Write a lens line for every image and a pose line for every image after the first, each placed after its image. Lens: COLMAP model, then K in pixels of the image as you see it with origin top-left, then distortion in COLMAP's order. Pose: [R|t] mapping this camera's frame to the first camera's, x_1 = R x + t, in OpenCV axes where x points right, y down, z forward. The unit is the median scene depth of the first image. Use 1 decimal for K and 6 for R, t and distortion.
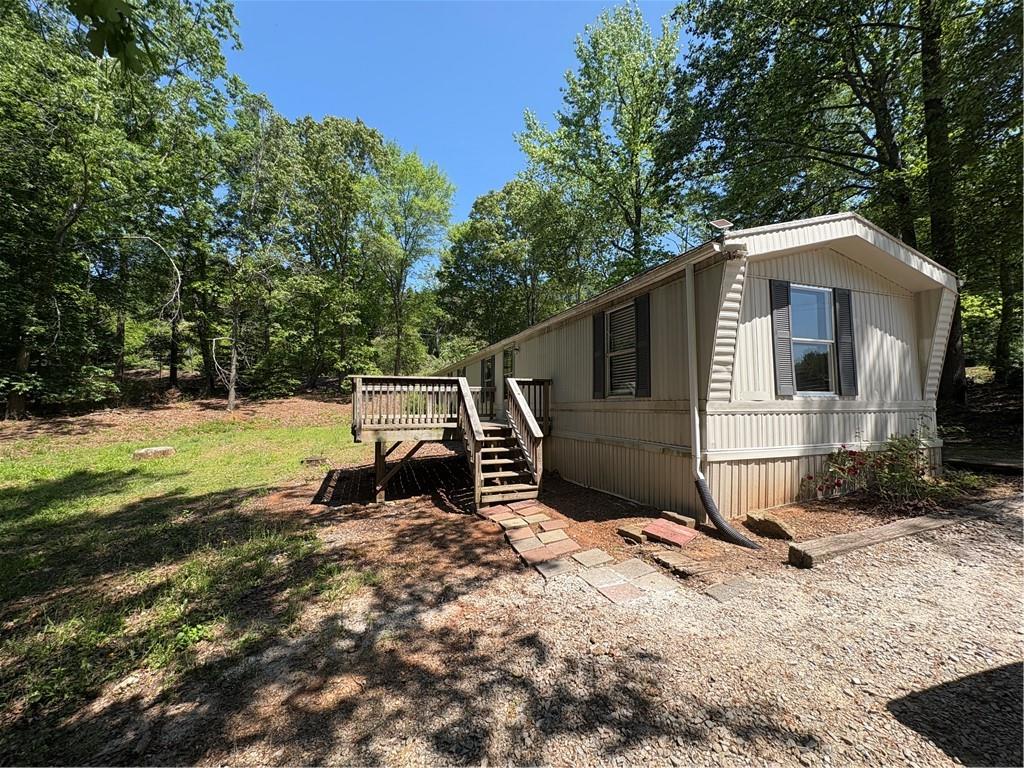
lens RADIAL K [[411.7, 0, 515.9], [0, 411.7, 389.3], [0, 0, 1]] dist [0.000537, -0.000395]
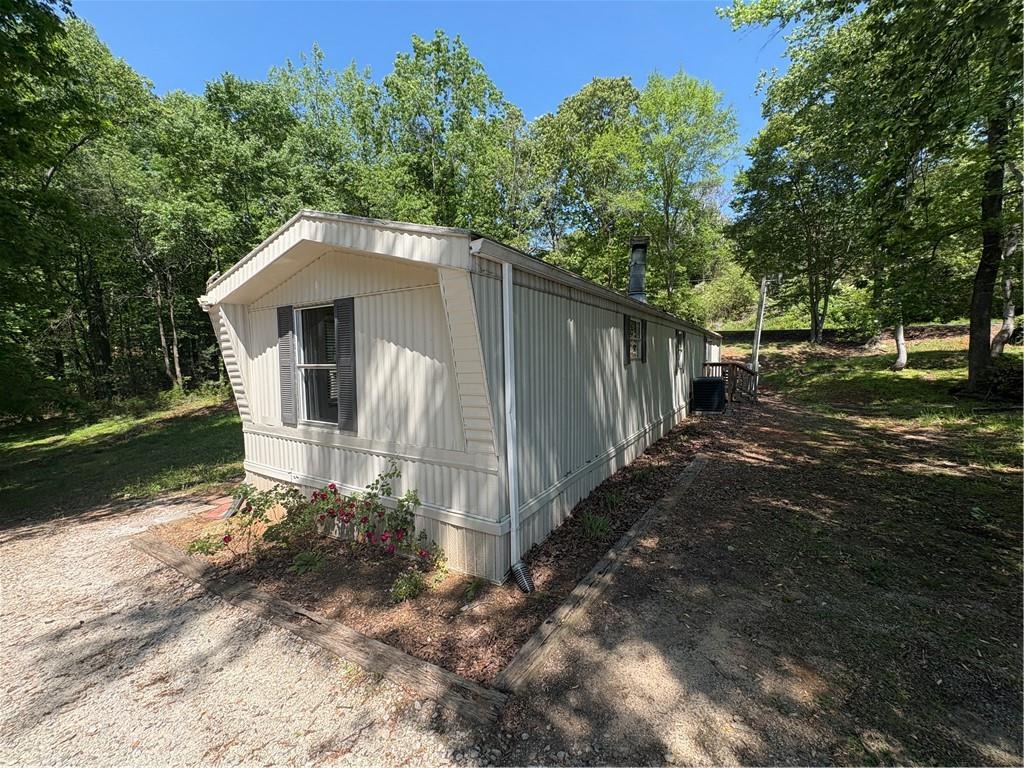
lens RADIAL K [[411.7, 0, 513.4], [0, 411.7, 379.8], [0, 0, 1]] dist [0.000537, -0.000395]
pose [[0.632410, 0.038752, -0.773664, 0.344829], [0.046646, 0.995030, 0.087970, -0.029931], [0.773228, -0.091721, 0.627459, 0.153603]]
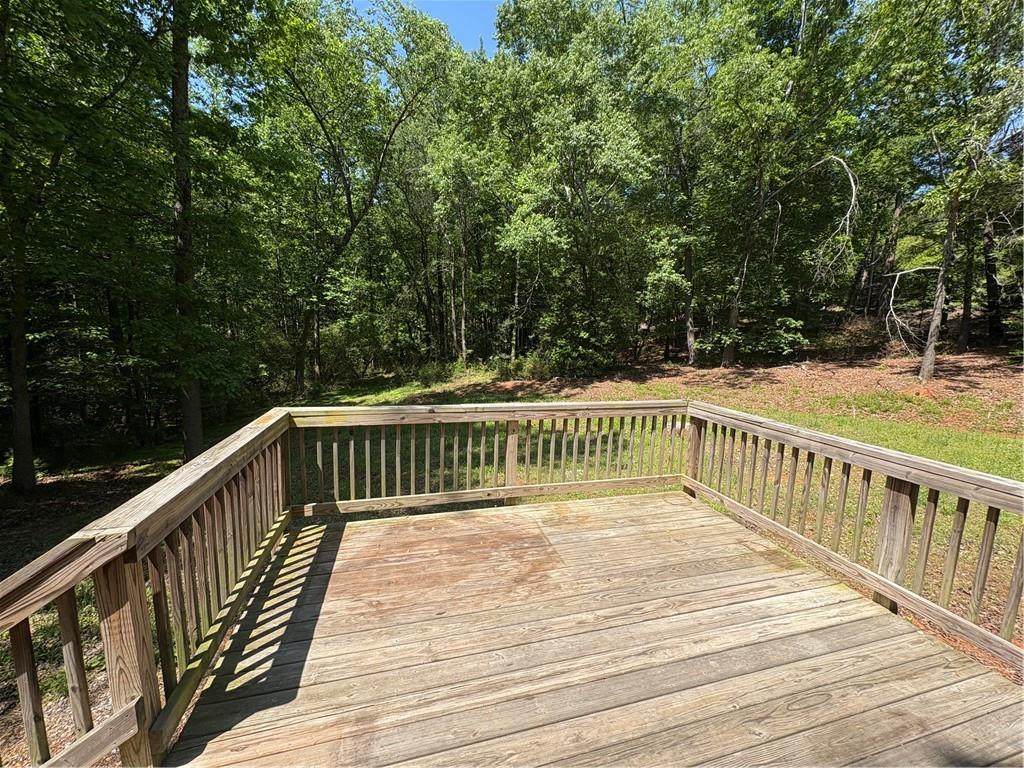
lens RADIAL K [[411.7, 0, 511.7], [0, 411.7, 386.3], [0, 0, 1]] dist [0.000537, -0.000395]
pose [[-0.060237, 0.137424, -0.988679, 0.005625], [0.013587, 0.990499, 0.136849, -0.034374], [0.998092, -0.005190, -0.061532, 0.358041]]
